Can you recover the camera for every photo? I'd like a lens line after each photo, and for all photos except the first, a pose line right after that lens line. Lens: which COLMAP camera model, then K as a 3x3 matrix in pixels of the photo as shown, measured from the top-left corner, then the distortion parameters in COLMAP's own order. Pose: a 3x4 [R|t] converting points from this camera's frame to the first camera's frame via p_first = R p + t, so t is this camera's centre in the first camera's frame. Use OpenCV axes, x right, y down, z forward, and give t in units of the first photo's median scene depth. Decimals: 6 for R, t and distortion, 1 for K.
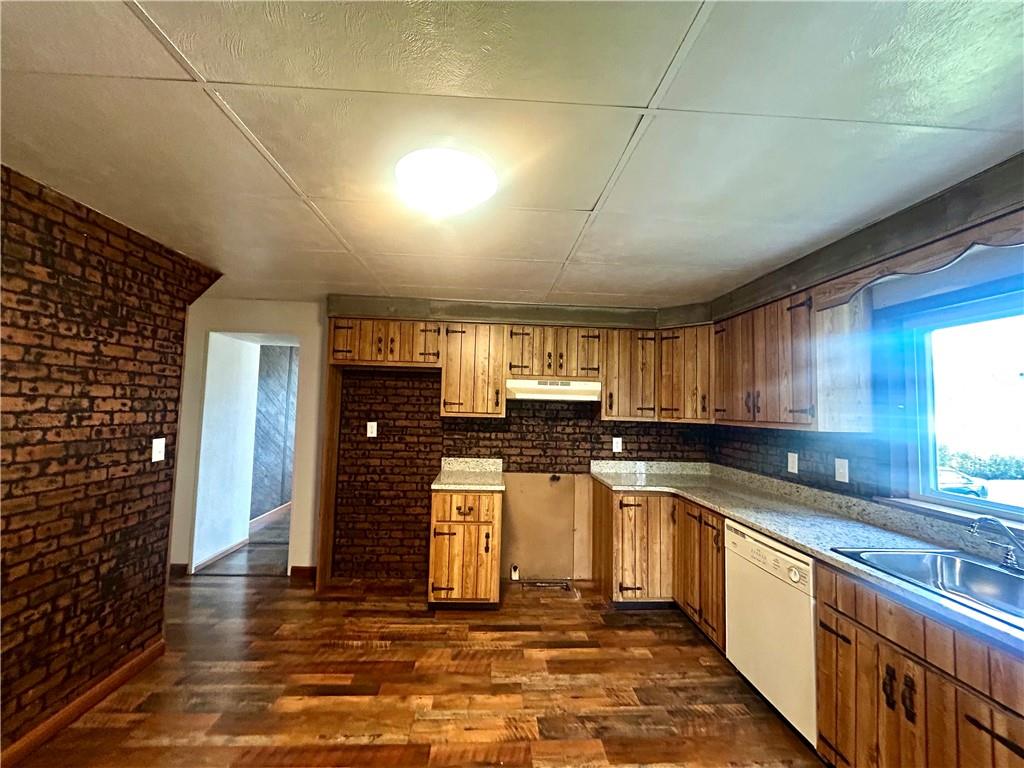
lens RADIAL K [[412.5, 0, 512.1], [0, 412.5, 383.7], [0, 0, 1]] dist [-0.000446, -0.000826]
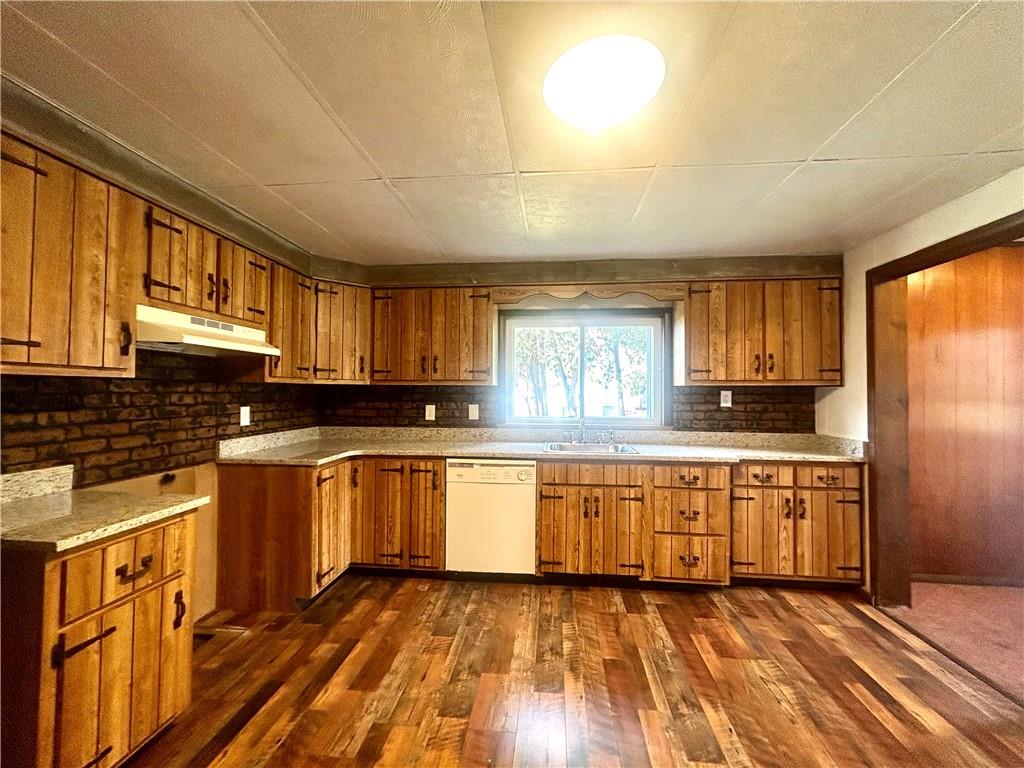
lens RADIAL K [[412.5, 0, 511.8], [0, 412.5, 383.0], [0, 0, 1]] dist [-0.000446, -0.000826]
pose [[0.148331, -0.006498, 0.988916, -0.513520], [-0.059752, 0.998093, 0.015520, 0.057973], [-0.987131, -0.061392, 0.147660, 0.507960]]
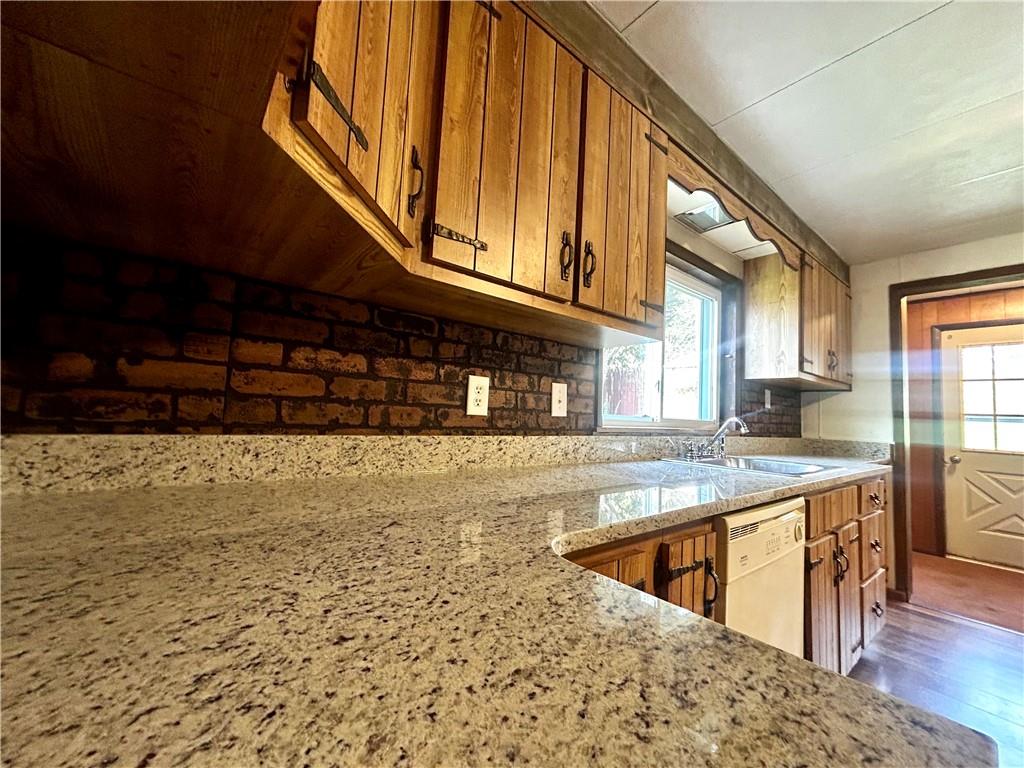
lens RADIAL K [[412.5, 0, 509.6], [0, 412.5, 381.2], [0, 0, 1]] dist [-0.000446, -0.000826]
pose [[-0.578542, 0.007555, 0.815617, 0.234118], [-0.111846, 0.989776, -0.088504, 0.194489], [-0.807947, -0.142427, -0.571783, 1.136687]]
